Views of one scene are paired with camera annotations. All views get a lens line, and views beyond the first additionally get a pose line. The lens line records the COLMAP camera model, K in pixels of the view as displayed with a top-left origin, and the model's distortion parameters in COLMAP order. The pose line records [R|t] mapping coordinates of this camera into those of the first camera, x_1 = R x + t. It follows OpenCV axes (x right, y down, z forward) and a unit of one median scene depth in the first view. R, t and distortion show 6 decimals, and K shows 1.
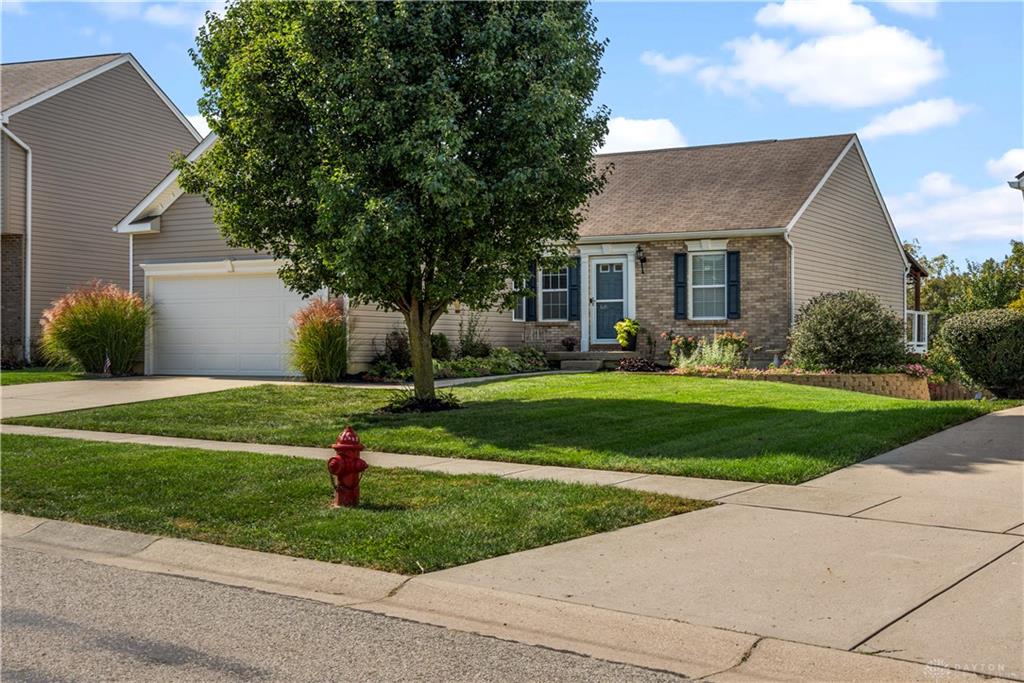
lens RADIAL K [[1103.3, 0, 512.0], [0, 1103.3, 341.5], [0, 0, 1]] dist [0.020265, 0.007582]
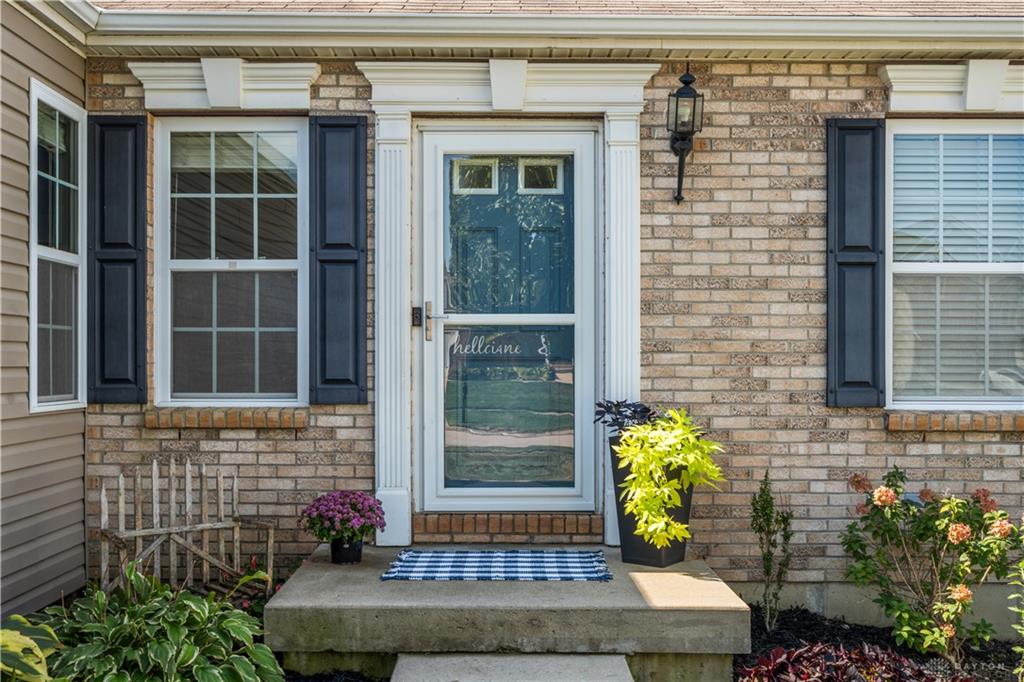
lens RADIAL K [[1103.3, 0, 512.0], [0, 1103.3, 341.0], [0, 0, 1]] dist [0.020265, 0.007582]
pose [[0.880683, 0.005422, 0.473676, -0.018338], [-0.005242, 0.999985, -0.001700, -0.032850], [-0.473678, -0.000986, 0.880698, 0.823153]]
